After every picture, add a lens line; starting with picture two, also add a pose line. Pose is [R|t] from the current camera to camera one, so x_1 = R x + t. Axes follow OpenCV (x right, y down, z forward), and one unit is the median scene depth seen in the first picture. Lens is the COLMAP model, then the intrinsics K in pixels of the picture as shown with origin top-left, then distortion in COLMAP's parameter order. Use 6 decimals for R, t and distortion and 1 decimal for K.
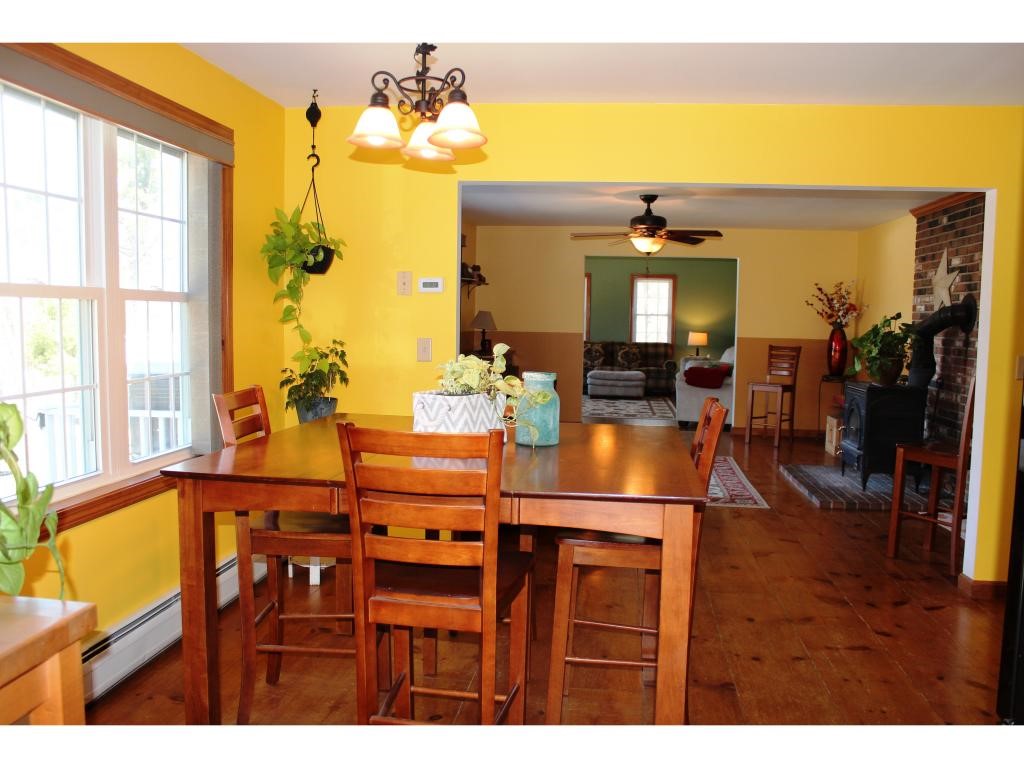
lens RADIAL K [[869.0, 0, 512.0], [0, 869.0, 384.0], [0, 0, 1]] dist [-0.164560, 0.150674]
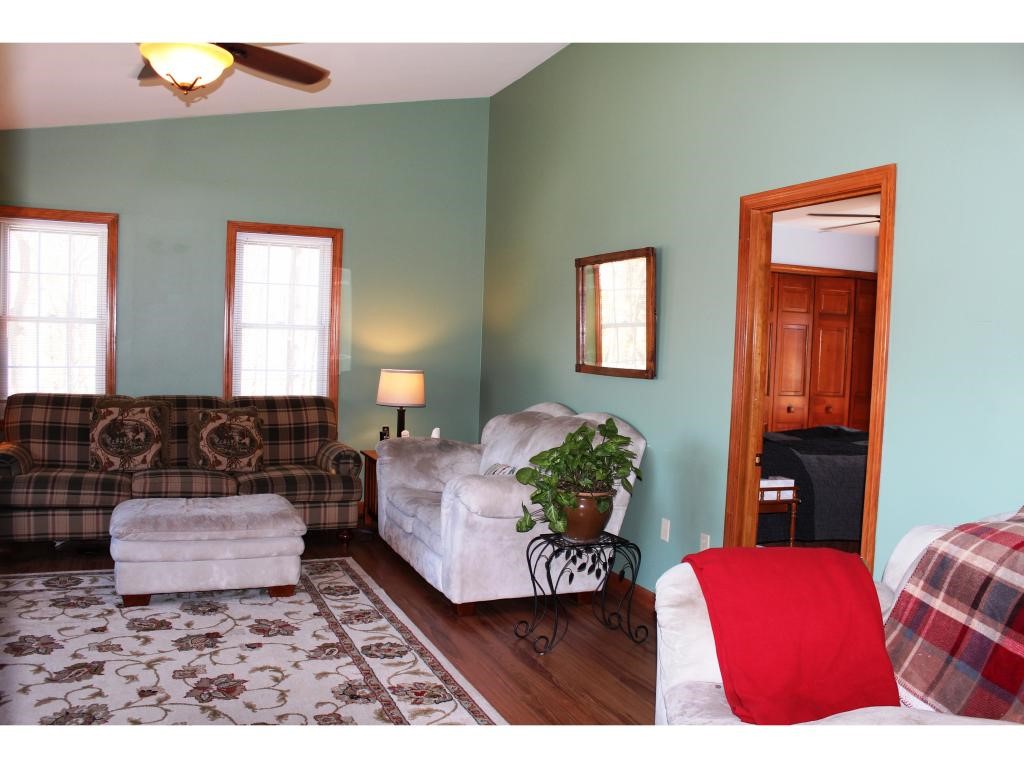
lens RADIAL K [[869.0, 0, 512.0], [0, 869.0, 384.0], [0, 0, 1]] dist [-0.164560, 0.150674]
pose [[0.865909, -0.013713, 0.500014, 0.095958], [0.019003, 0.999804, -0.005489, -0.085340], [-0.499841, 0.014255, 0.866000, 1.044162]]
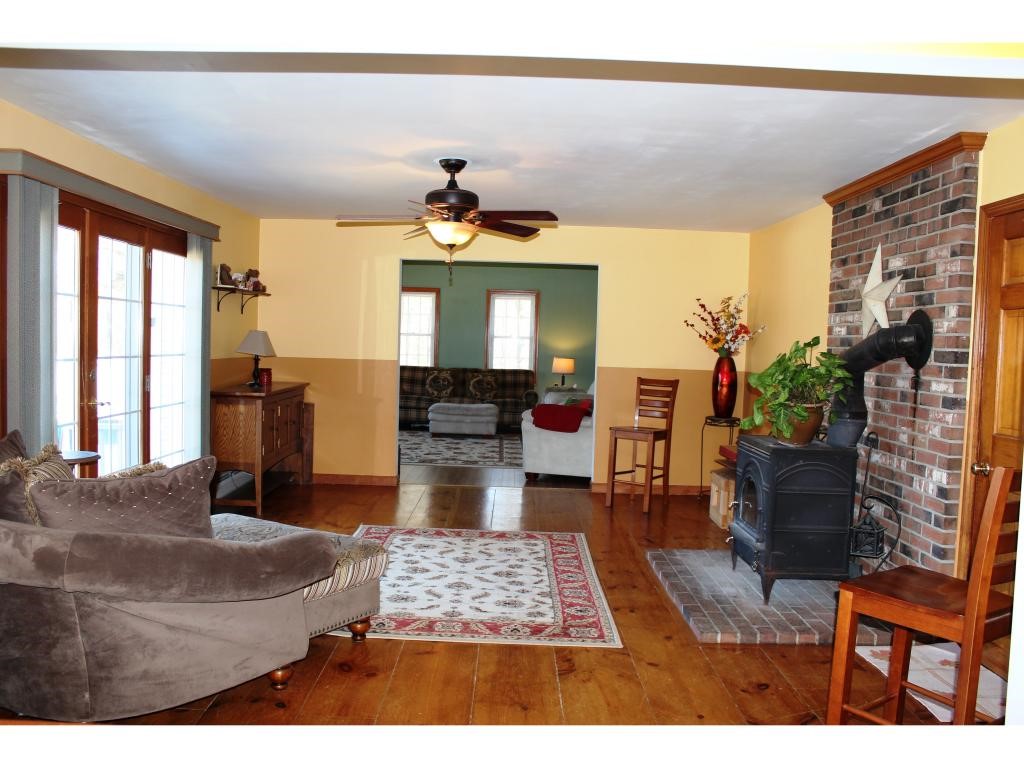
lens RADIAL K [[869.0, 0, 512.0], [0, 869.0, 384.0], [0, 0, 1]] dist [-0.164560, 0.150674]
pose [[0.991900, 0.004565, 0.126943, 0.092585], [-0.001442, 0.999694, -0.024685, -0.021004], [-0.127017, 0.024302, 0.991603, 0.251845]]
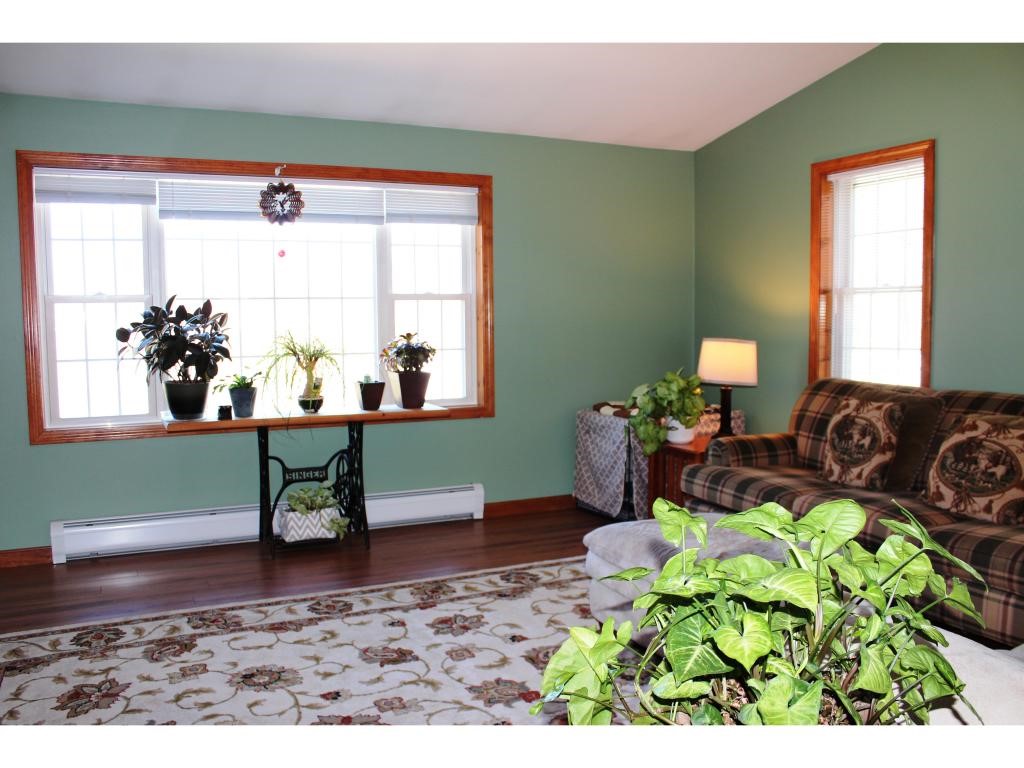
lens RADIAL K [[869.0, 0, 512.0], [0, 869.0, 384.0], [0, 0, 1]] dist [-0.164560, 0.150674]
pose [[0.546945, 0.041863, -0.836121, 0.419295], [-0.048241, 0.998665, 0.018445, -0.085223], [0.835777, 0.030247, 0.548235, 1.296353]]
